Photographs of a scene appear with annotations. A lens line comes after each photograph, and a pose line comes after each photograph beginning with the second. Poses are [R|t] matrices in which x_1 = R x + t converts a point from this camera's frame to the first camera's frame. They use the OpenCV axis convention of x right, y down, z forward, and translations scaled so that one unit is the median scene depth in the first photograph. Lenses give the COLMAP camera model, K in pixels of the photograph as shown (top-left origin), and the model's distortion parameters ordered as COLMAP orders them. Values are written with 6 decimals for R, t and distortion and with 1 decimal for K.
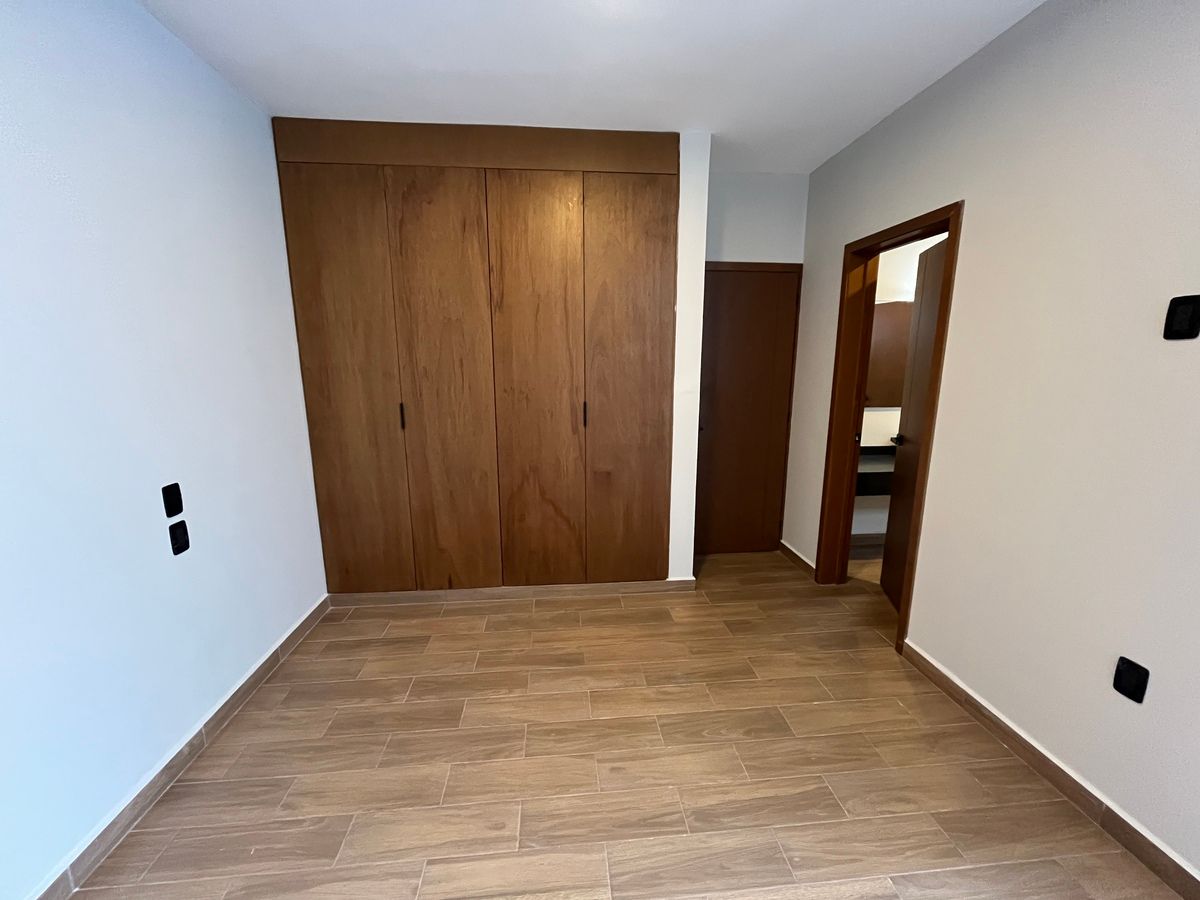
lens RADIAL K [[488.0, 0, 599.6], [0, 488.0, 447.6], [0, 0, 1]] dist [0.020711, -0.000028]
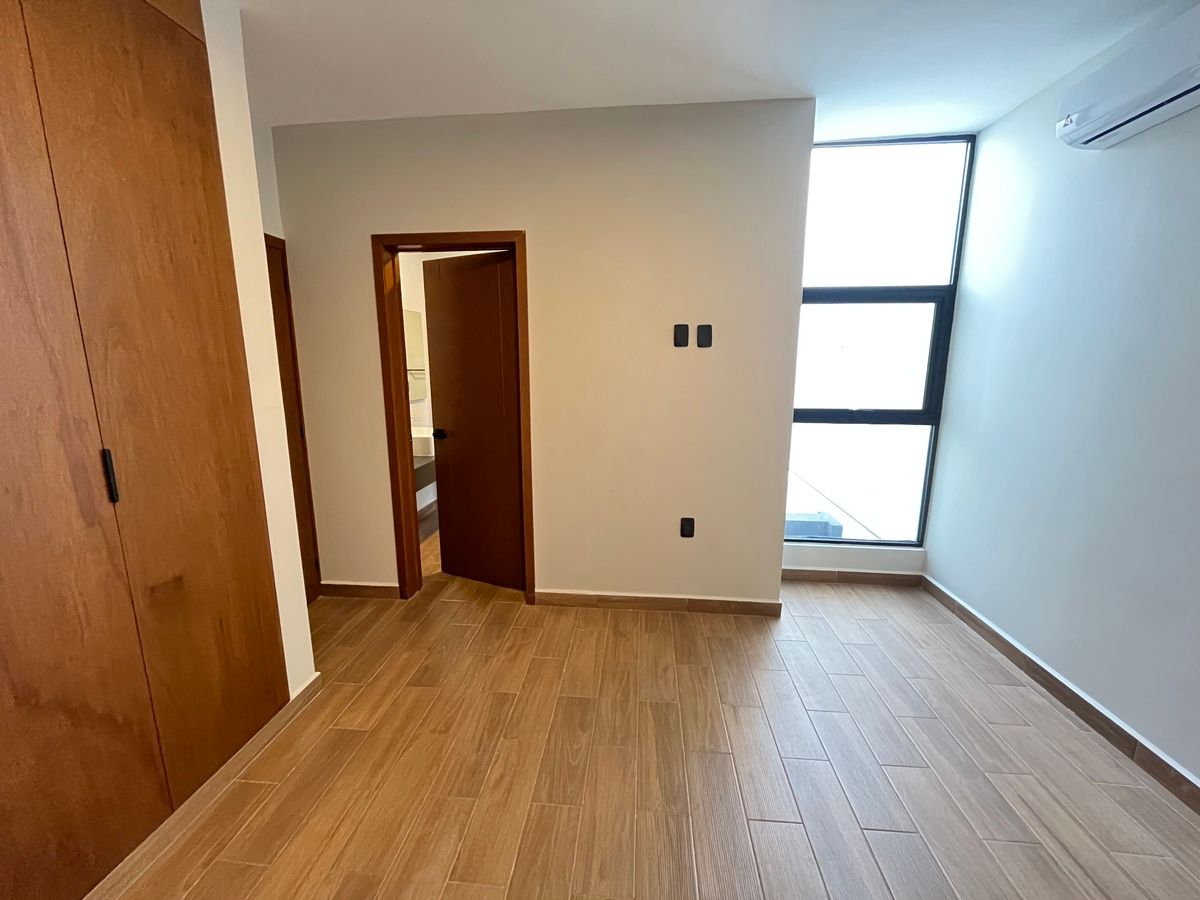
lens RADIAL K [[487.0, 0, 600.3], [0, 487.0, 451.3], [0, 0, 1]] dist [-0.002127, -0.000299]
pose [[0.193393, -0.180185, 0.964434, -0.398859], [0.181533, 0.972590, 0.145307, -0.078691], [-0.964181, 0.146975, 0.220801, 0.485034]]
